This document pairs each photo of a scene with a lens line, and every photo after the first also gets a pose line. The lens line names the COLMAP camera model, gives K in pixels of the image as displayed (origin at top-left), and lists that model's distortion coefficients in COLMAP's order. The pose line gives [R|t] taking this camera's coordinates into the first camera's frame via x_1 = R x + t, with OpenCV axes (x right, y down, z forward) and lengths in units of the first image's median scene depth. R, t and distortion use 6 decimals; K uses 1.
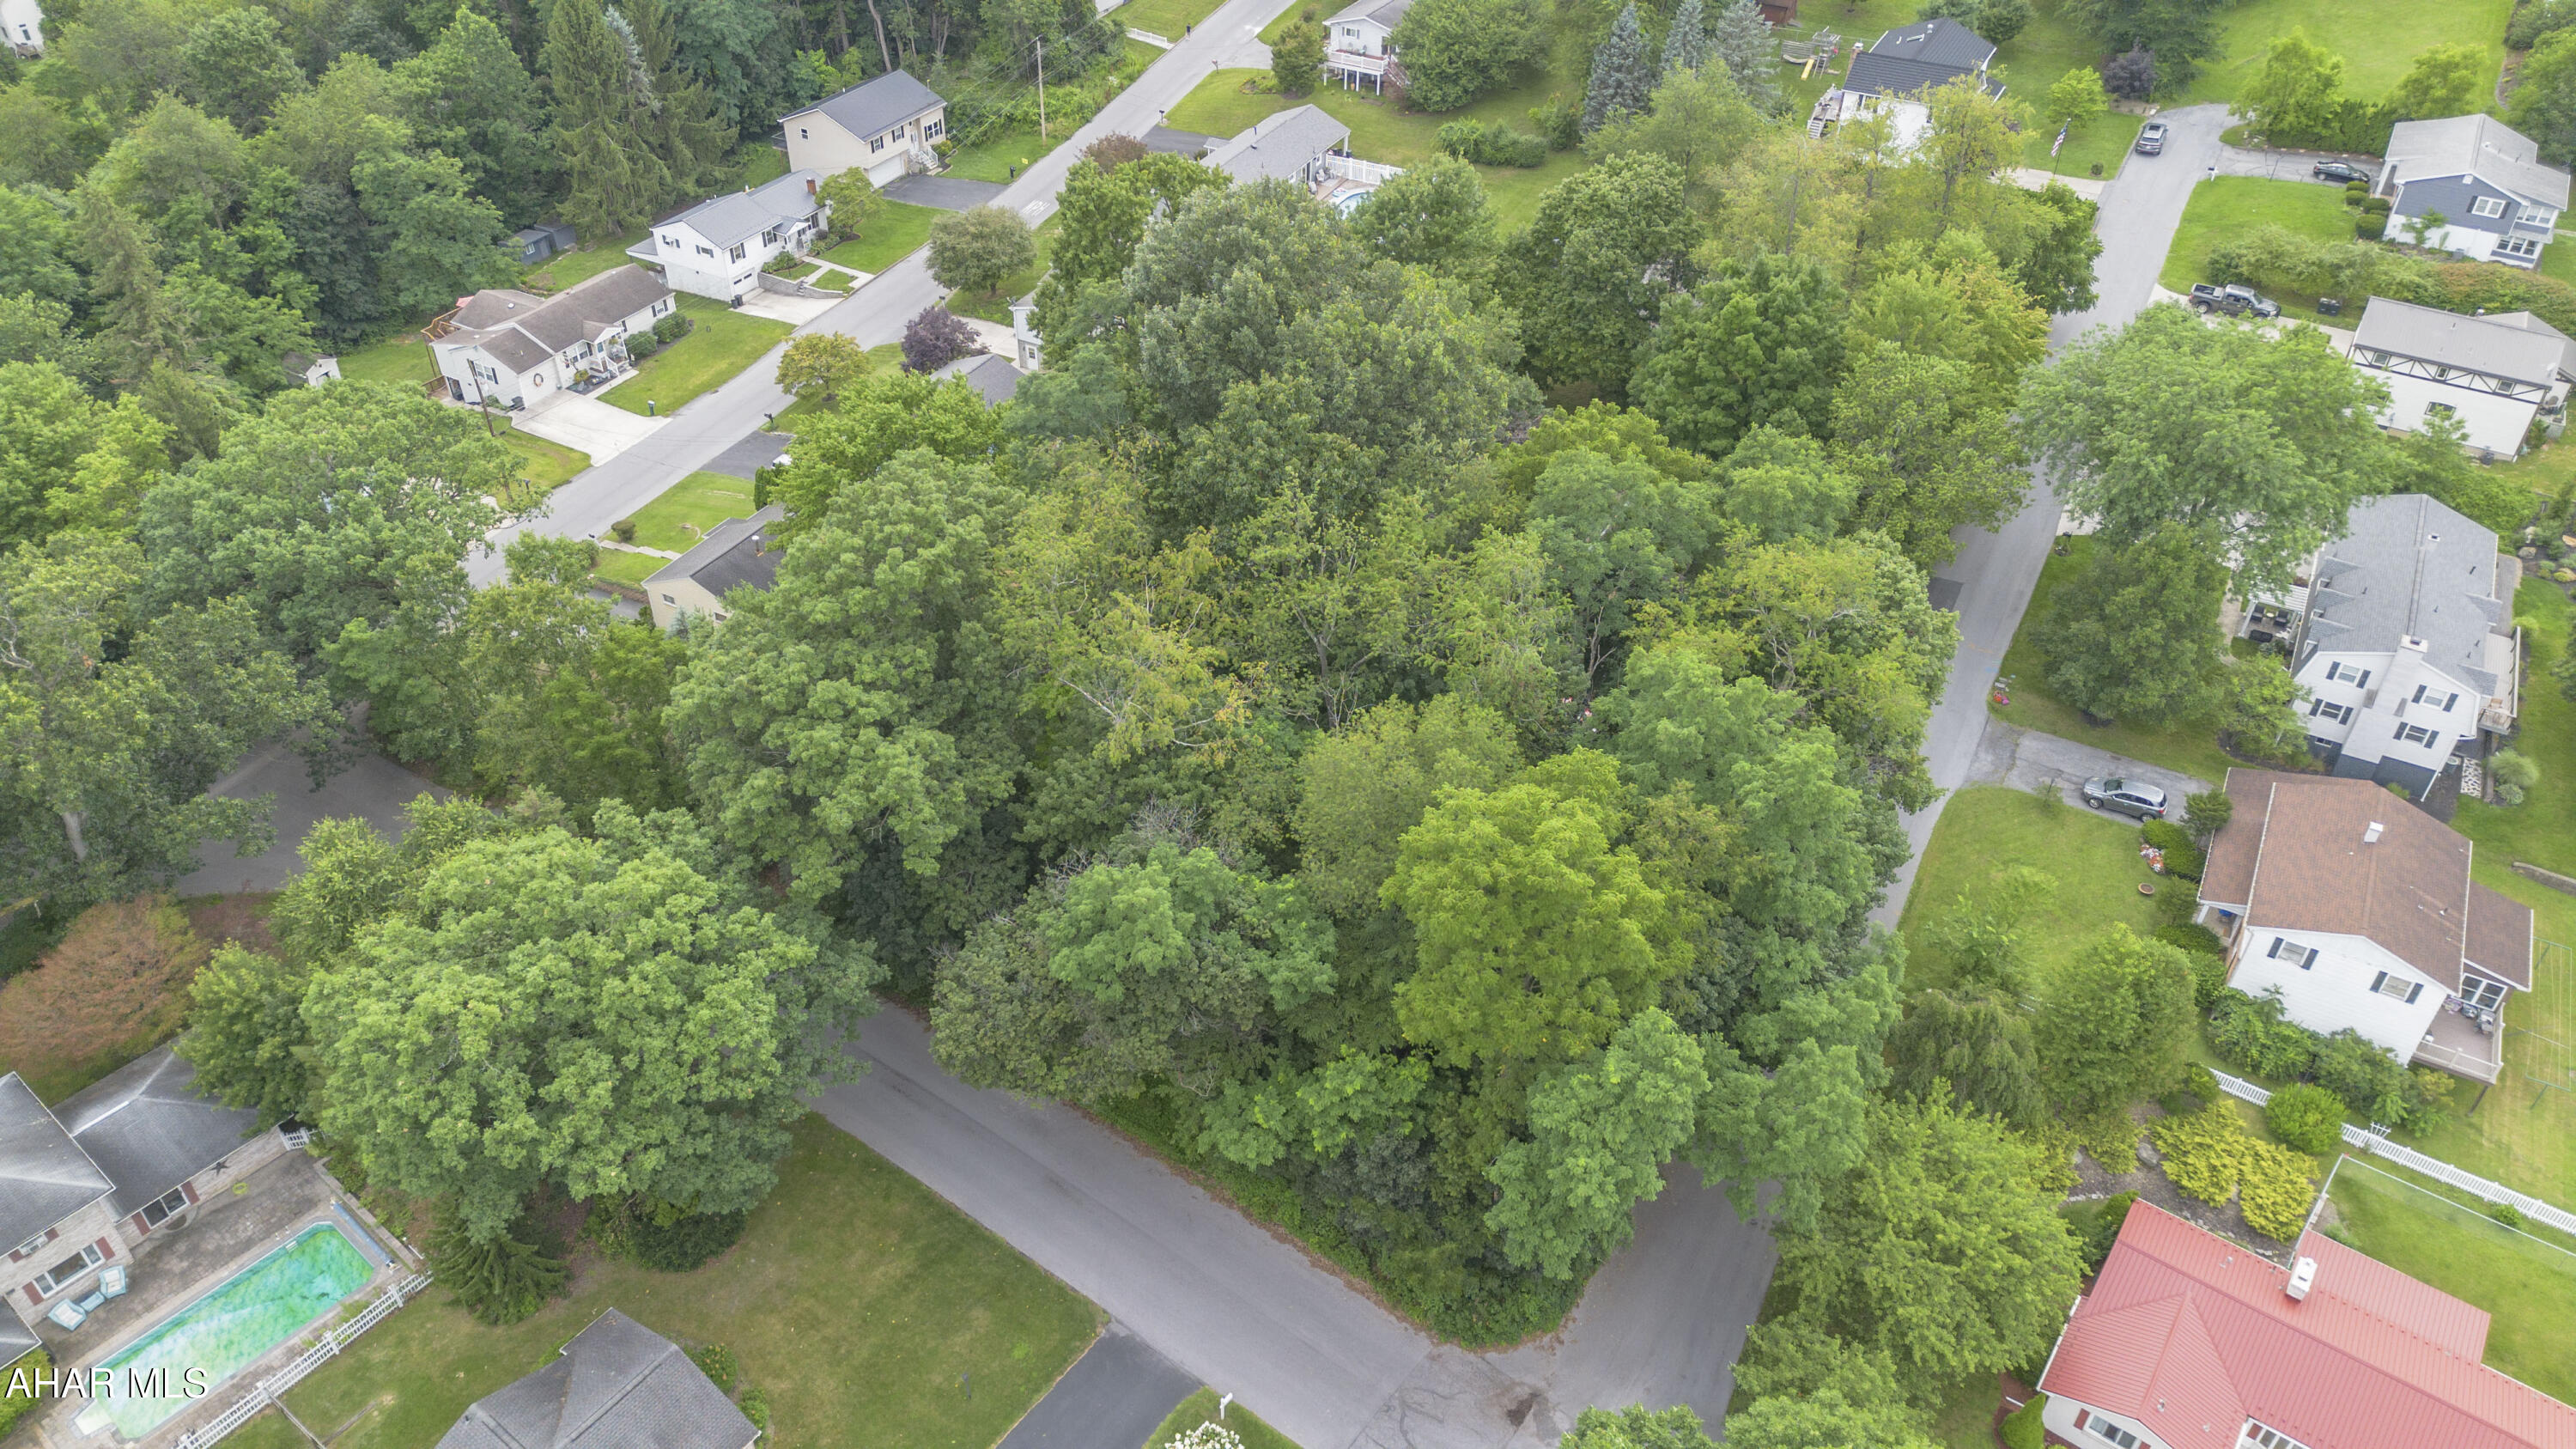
lens RADIAL K [[1708.9, 0, 1288.0], [0, 1708.9, 724.5], [0, 0, 1]] dist [0.045693, -0.040969]
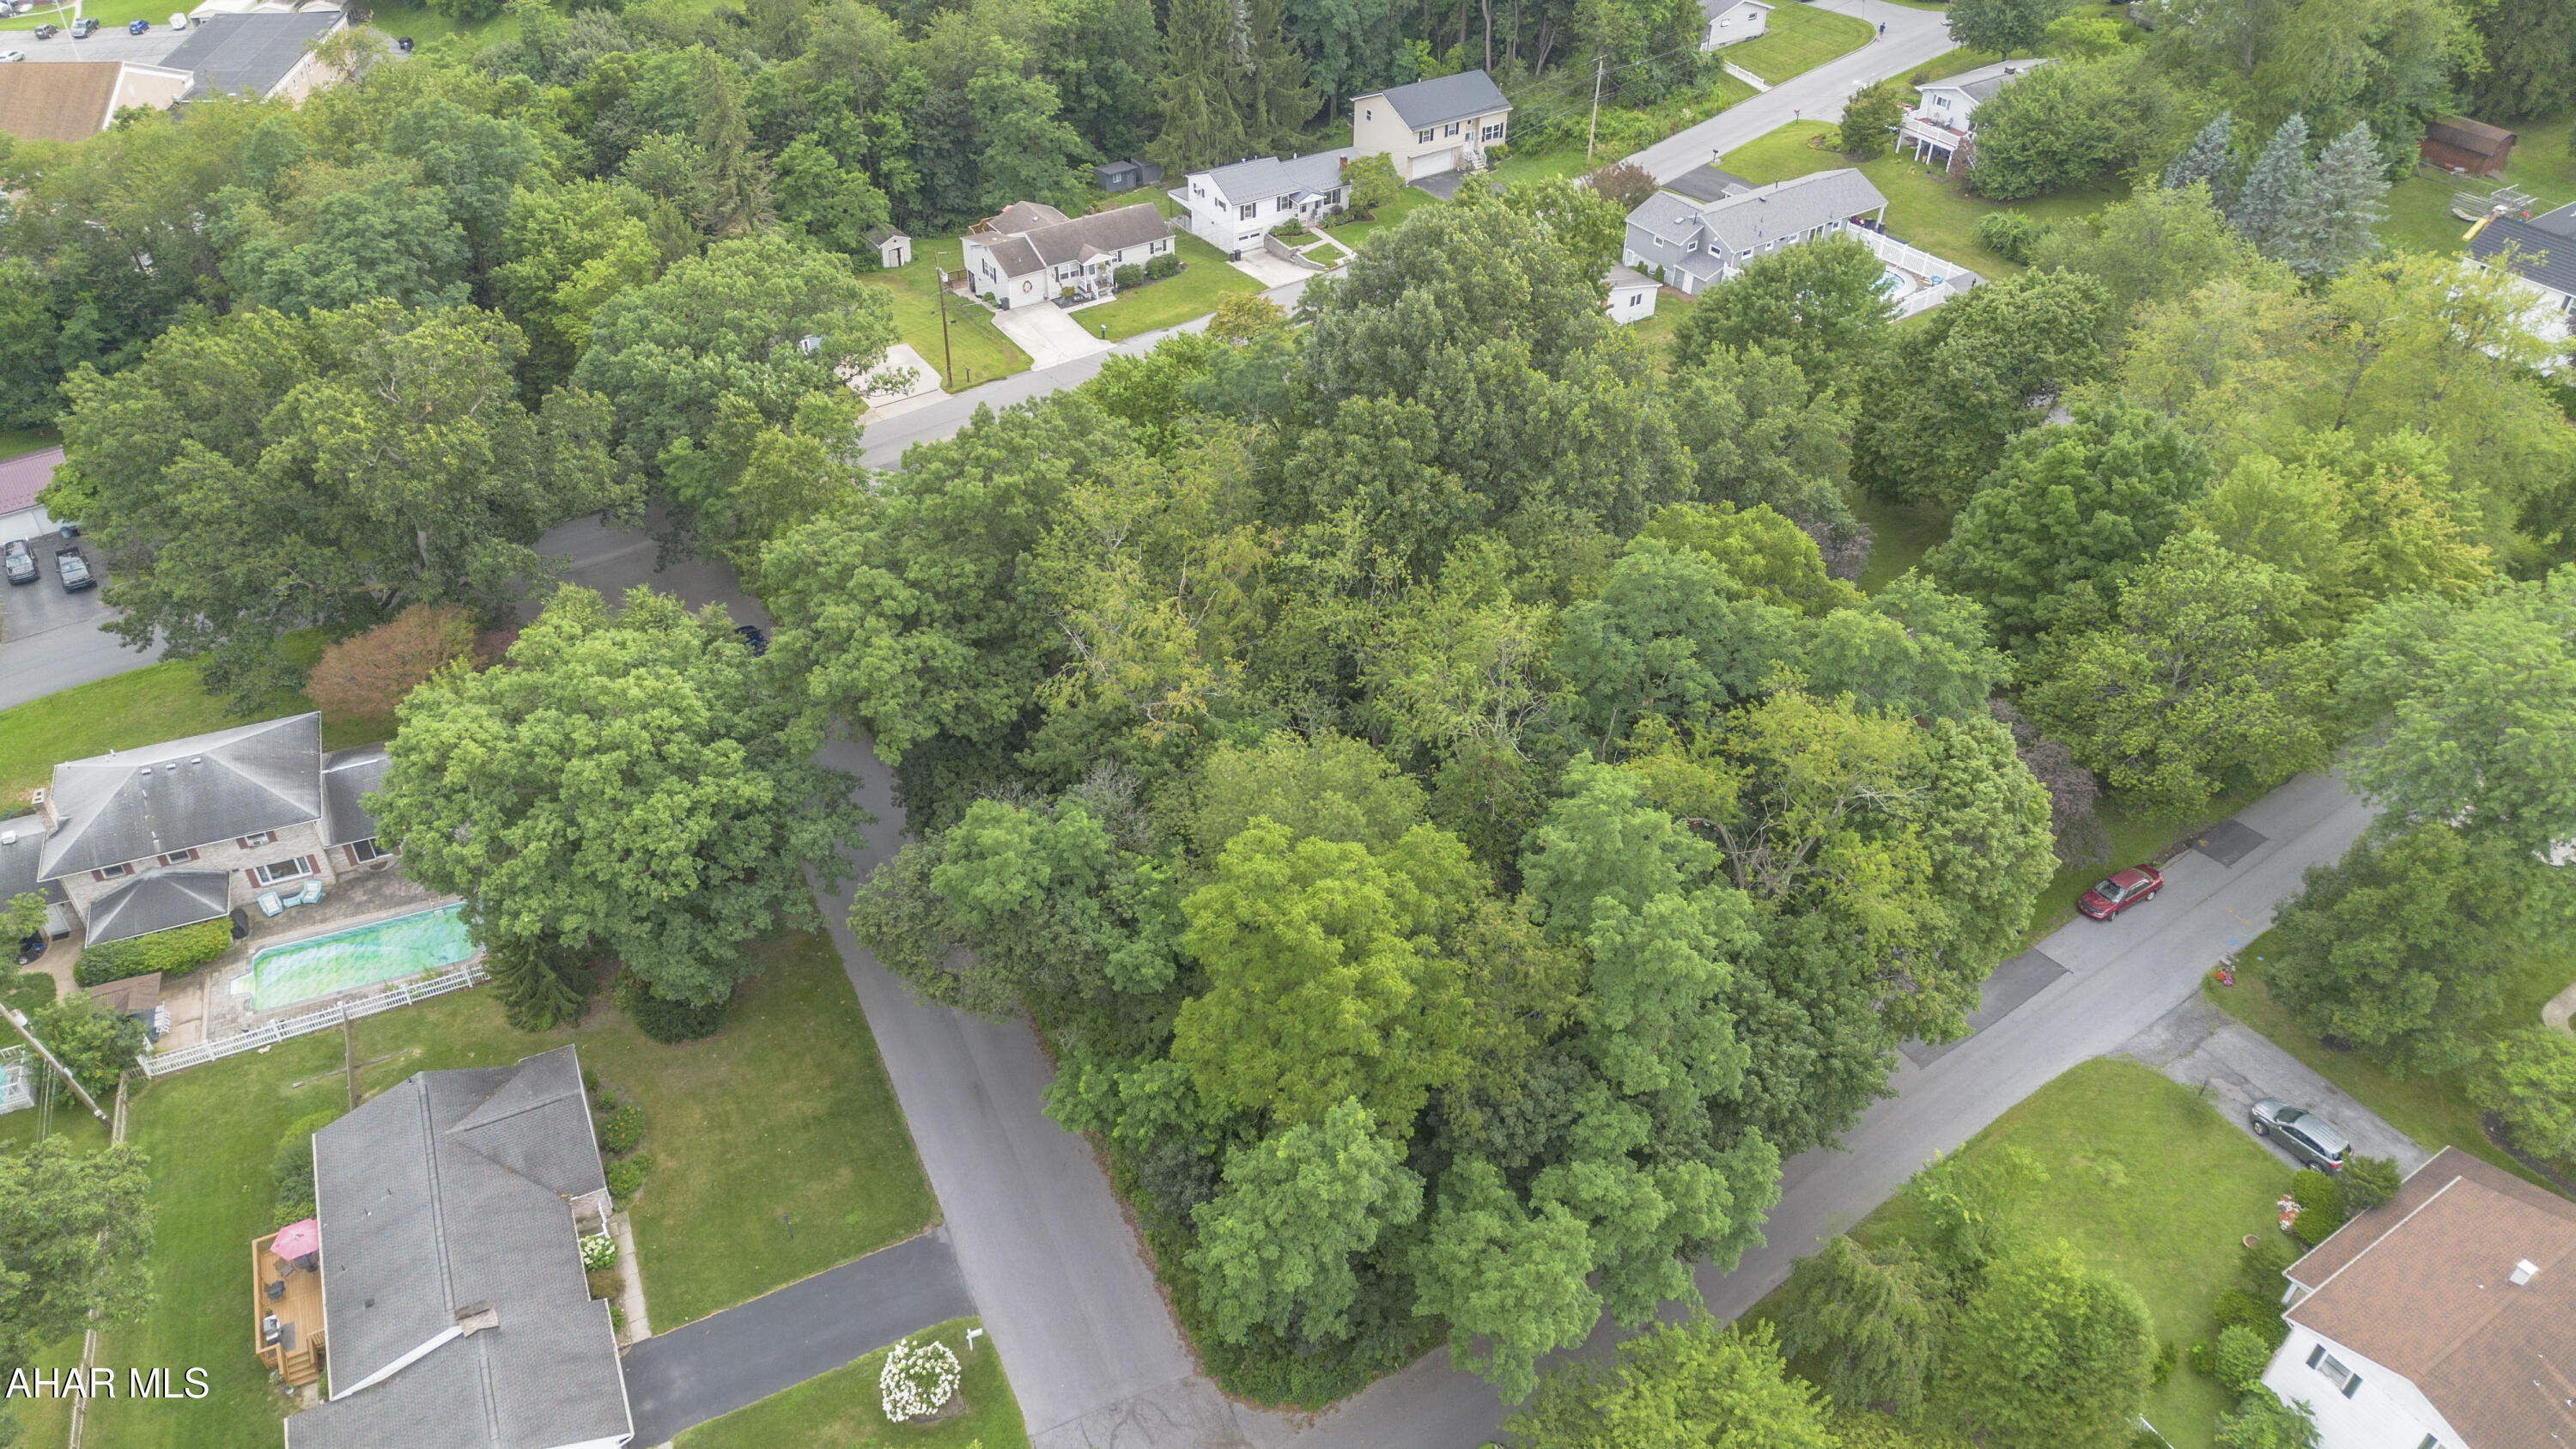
lens RADIAL K [[1708.9, 0, 1288.0], [0, 1708.9, 724.5], [0, 0, 1]] dist [0.045693, -0.040969]
pose [[0.893970, 0.284443, -0.346280, 0.175808], [-0.287740, 0.956741, 0.043050, -0.024928], [0.343546, 0.061153, 0.937143, 0.034738]]
